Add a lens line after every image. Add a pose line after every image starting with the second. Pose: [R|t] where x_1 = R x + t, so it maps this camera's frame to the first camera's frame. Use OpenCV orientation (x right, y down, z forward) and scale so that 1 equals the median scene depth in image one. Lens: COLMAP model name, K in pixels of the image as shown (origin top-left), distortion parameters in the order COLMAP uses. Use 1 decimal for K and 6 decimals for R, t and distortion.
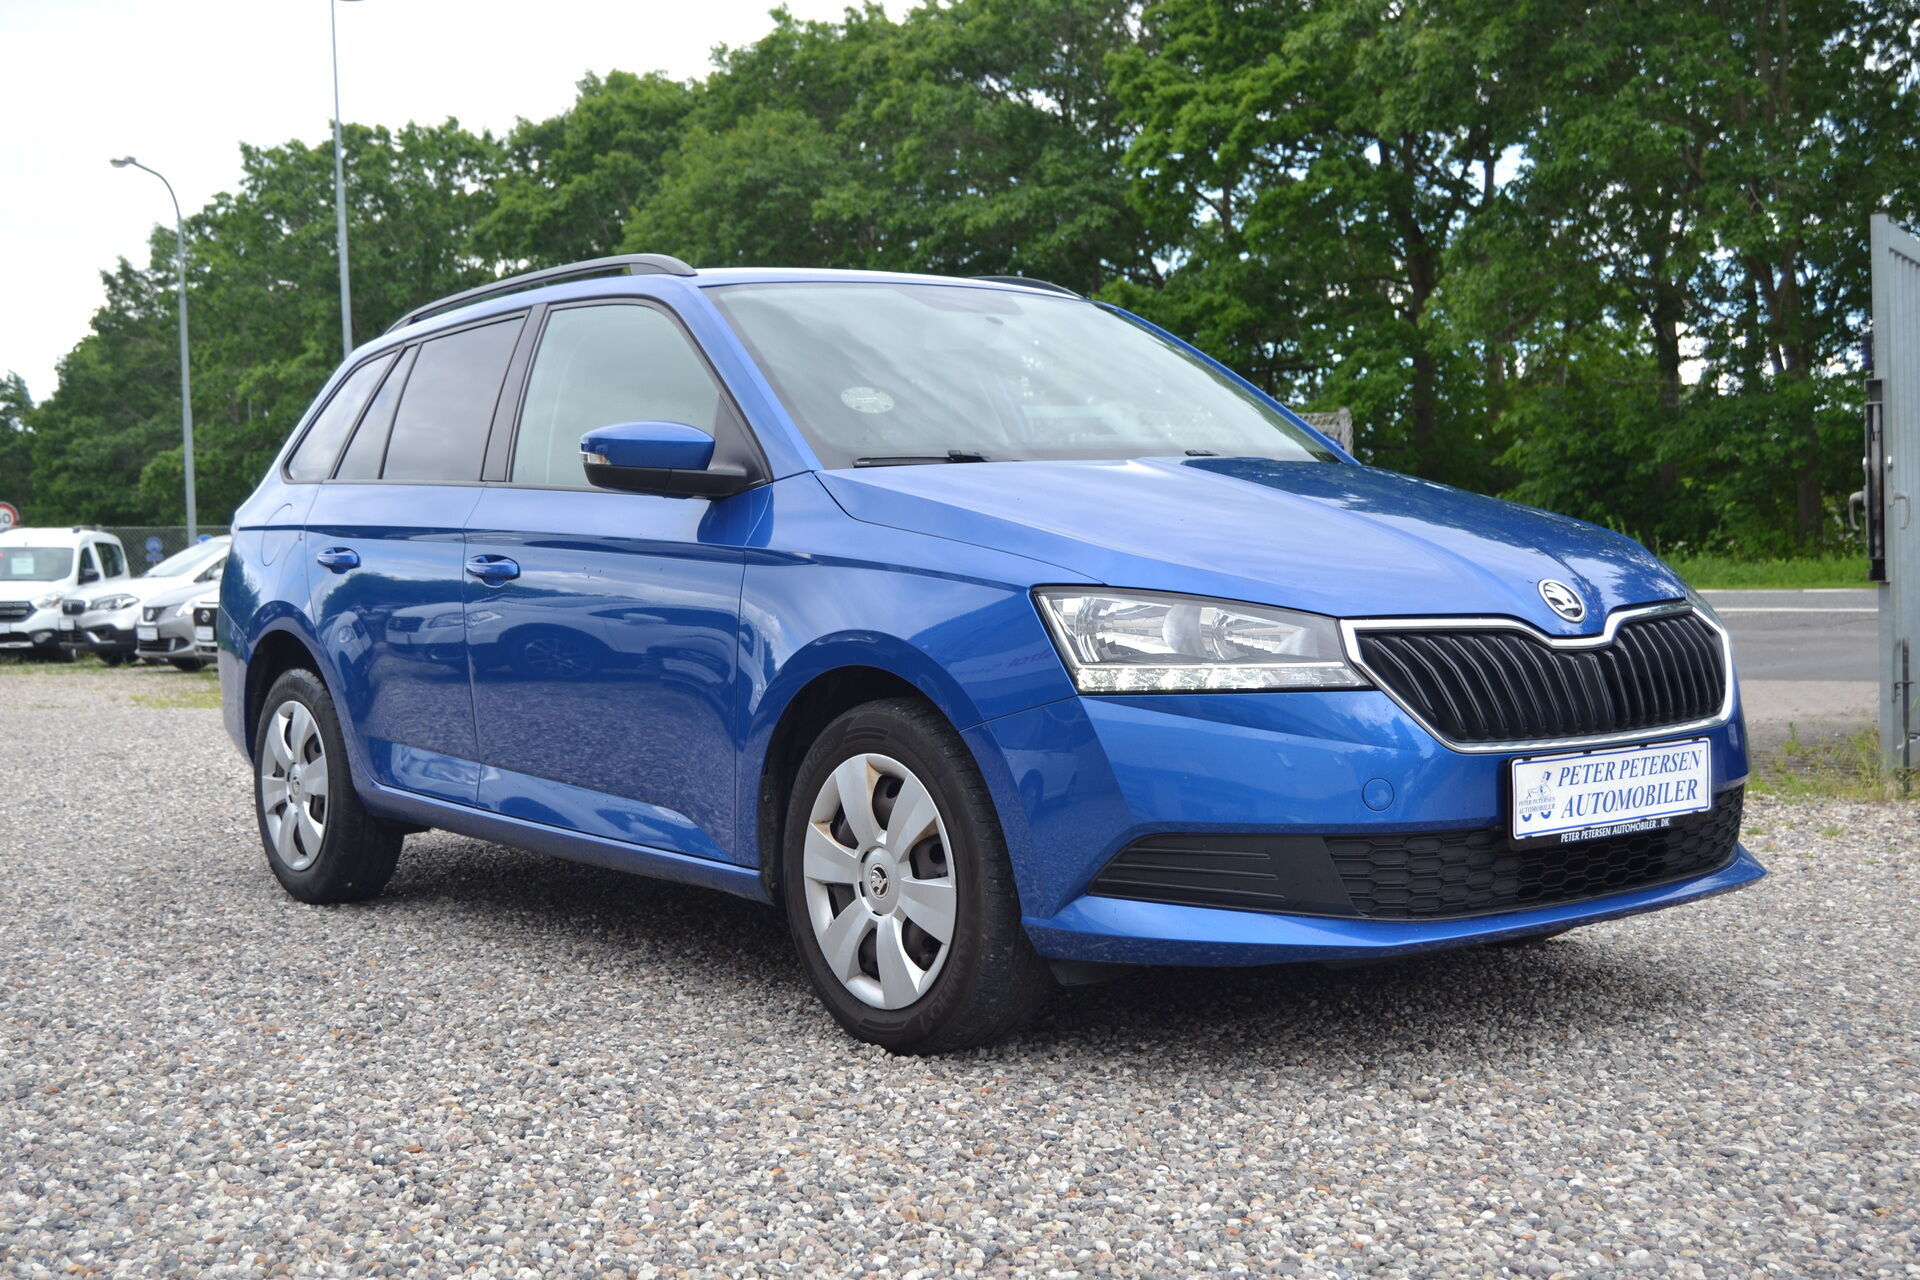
lens RADIAL K [[2491.6, 0, 966.0], [0, 2491.6, 637.9], [0, 0, 1]] dist [-0.009971, 0.000000]
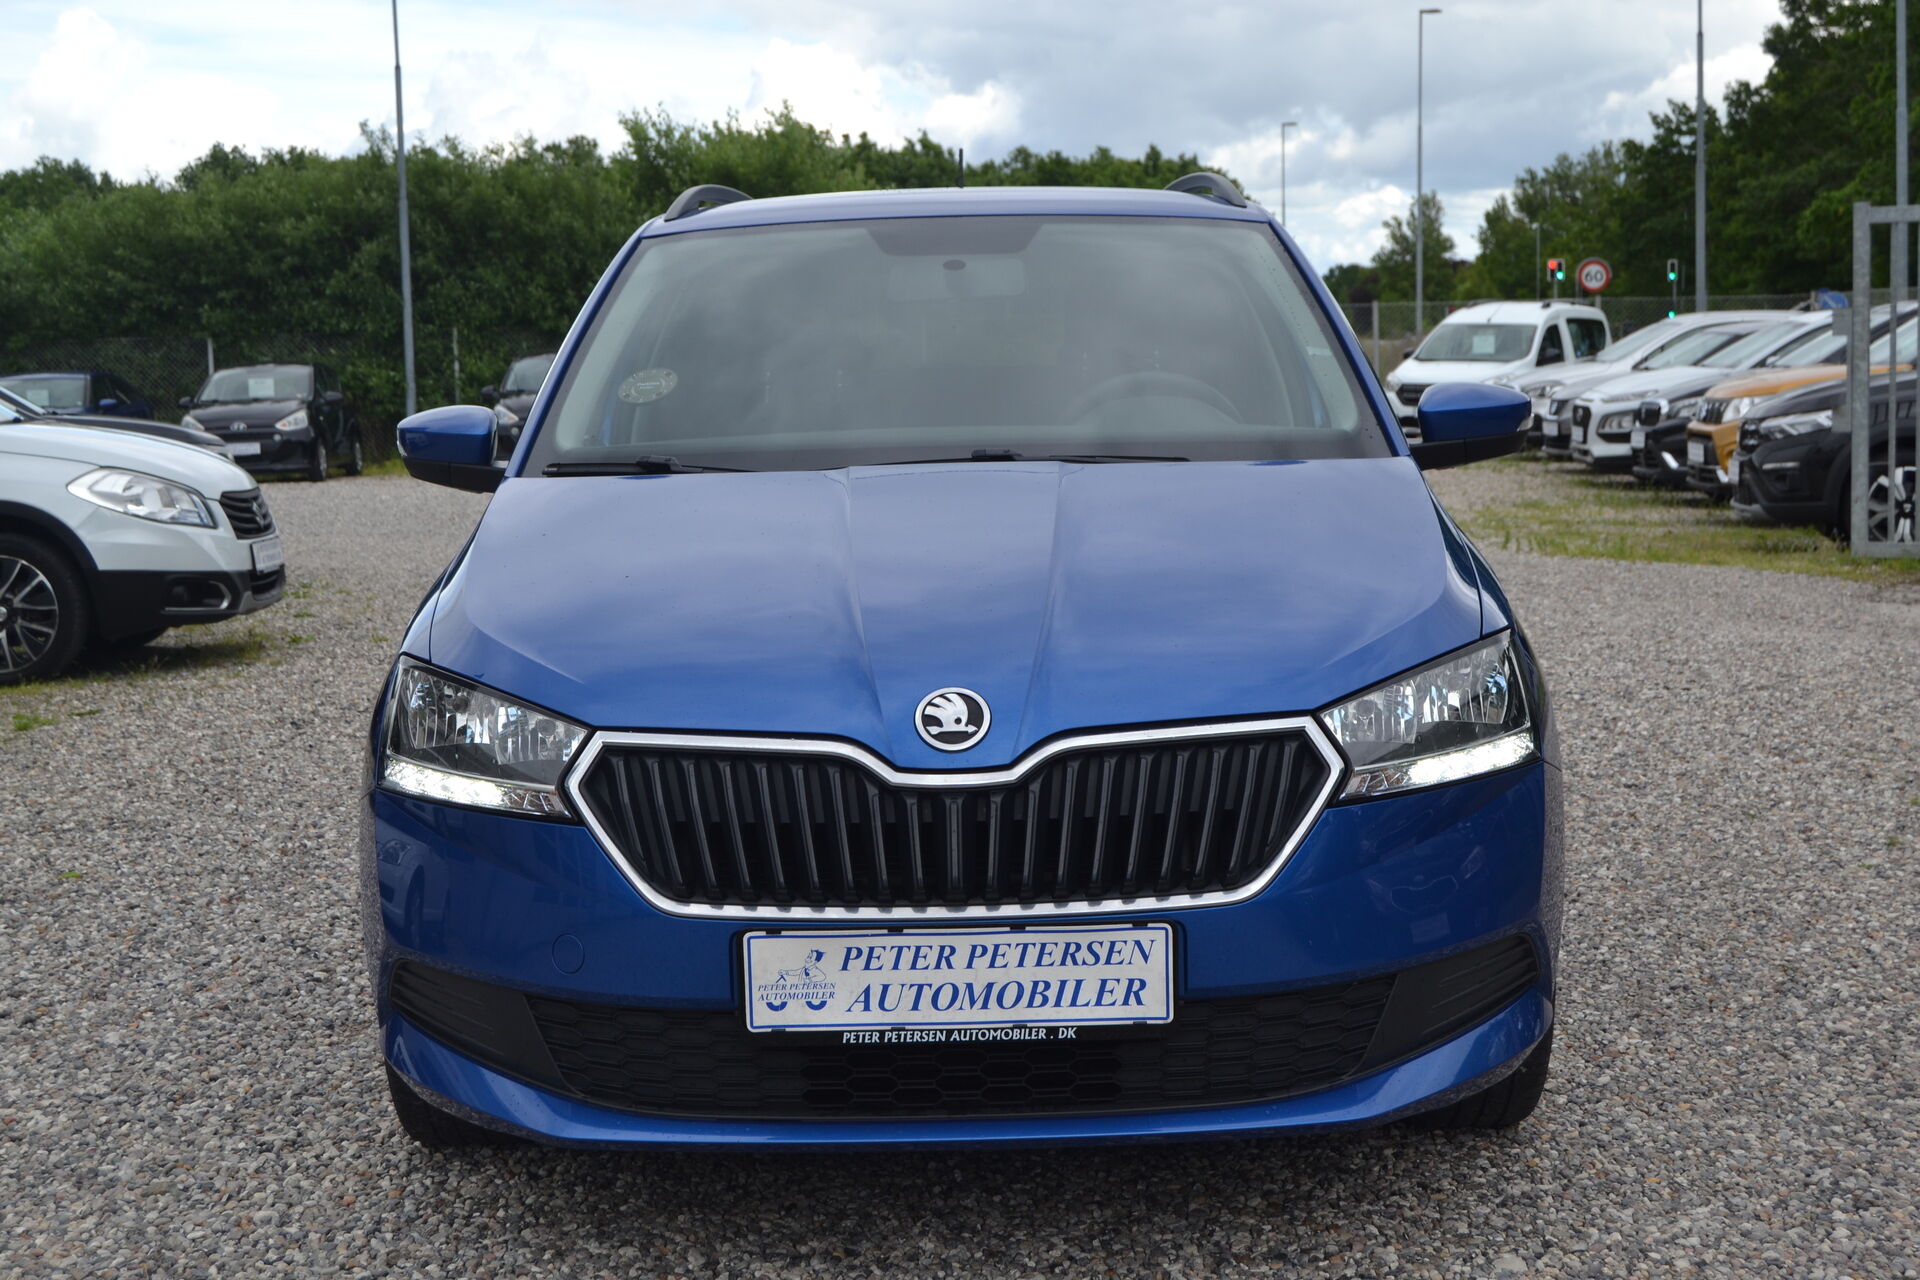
lens RADIAL K [[2809.0, 0, 960.3], [0, 2809.0, 634.0], [0, 0, 1]] dist [-0.010562, 0.000000]
pose [[0.775376, 0.080114, -0.626397, 0.741036], [-0.022142, 0.994759, 0.099817, -0.120694], [0.631111, -0.063526, 0.773087, 0.336920]]
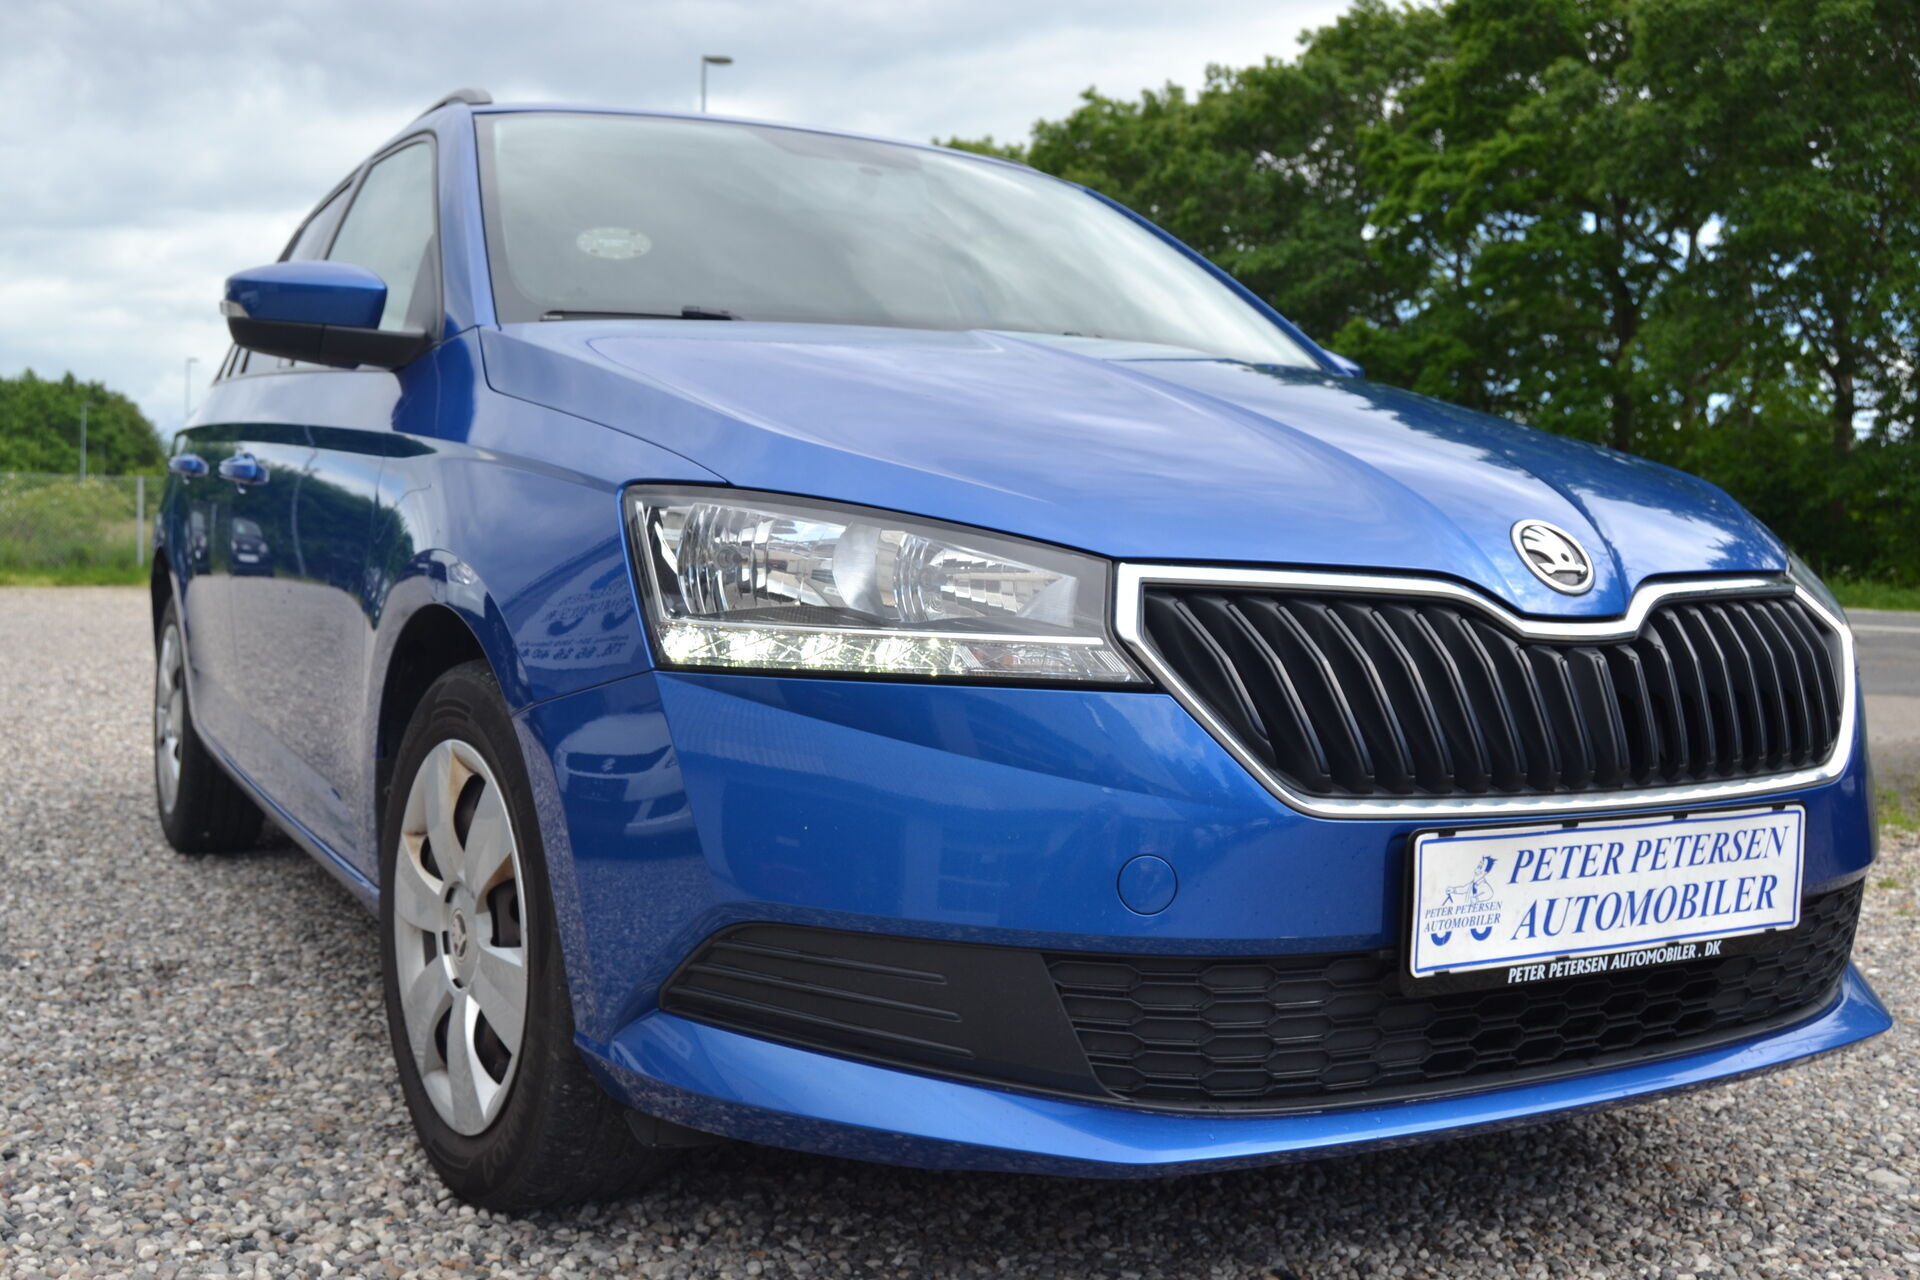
lens RADIAL K [[1952.1, 0, 957.1], [0, 1952.1, 643.3], [0, 0, 1]] dist [-0.043573, 0.000000]
pose [[0.986962, 0.057193, -0.150447, 0.165415], [-0.054984, 0.998310, 0.018806, 0.004175], [0.151268, -0.010289, 0.988439, 0.511150]]
